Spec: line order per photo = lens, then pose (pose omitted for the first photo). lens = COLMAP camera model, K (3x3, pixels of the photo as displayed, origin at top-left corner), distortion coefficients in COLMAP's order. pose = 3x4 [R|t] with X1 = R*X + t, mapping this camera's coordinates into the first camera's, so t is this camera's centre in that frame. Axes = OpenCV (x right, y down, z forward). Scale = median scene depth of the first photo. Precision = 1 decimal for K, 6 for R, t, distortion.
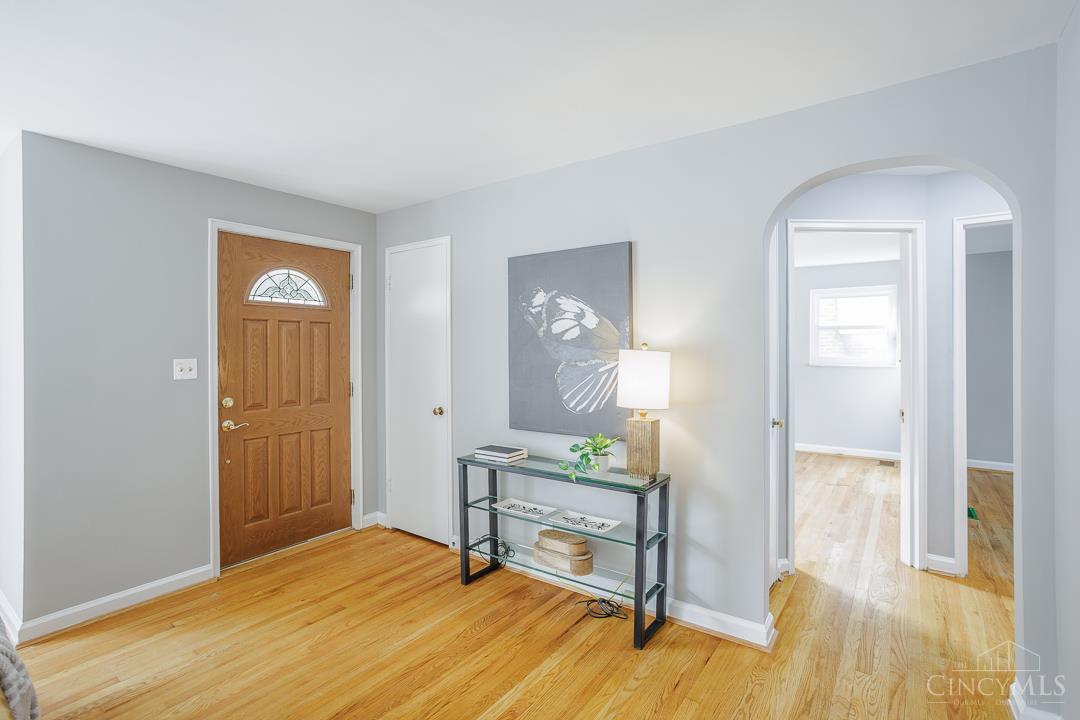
lens RADIAL K [[530.7, 0, 544.7], [0, 530.7, 362.3], [0, 0, 1]] dist [-0.049838, 0.033851]
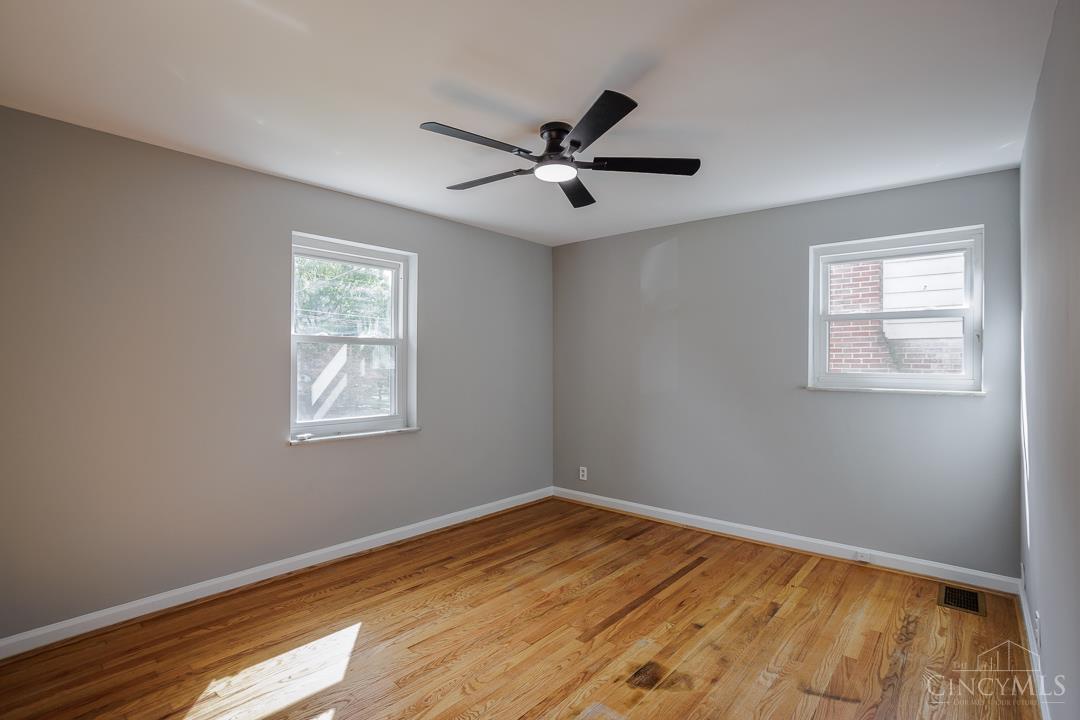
lens RADIAL K [[530.7, 0, 544.7], [0, 530.7, 362.3], [0, 0, 1]] dist [-0.049838, 0.033851]
pose [[0.995537, 0.009053, -0.093932, 0.296302], [-0.011023, 0.999730, -0.020476, -0.007389], [0.093721, 0.021421, 0.995368, 0.453443]]
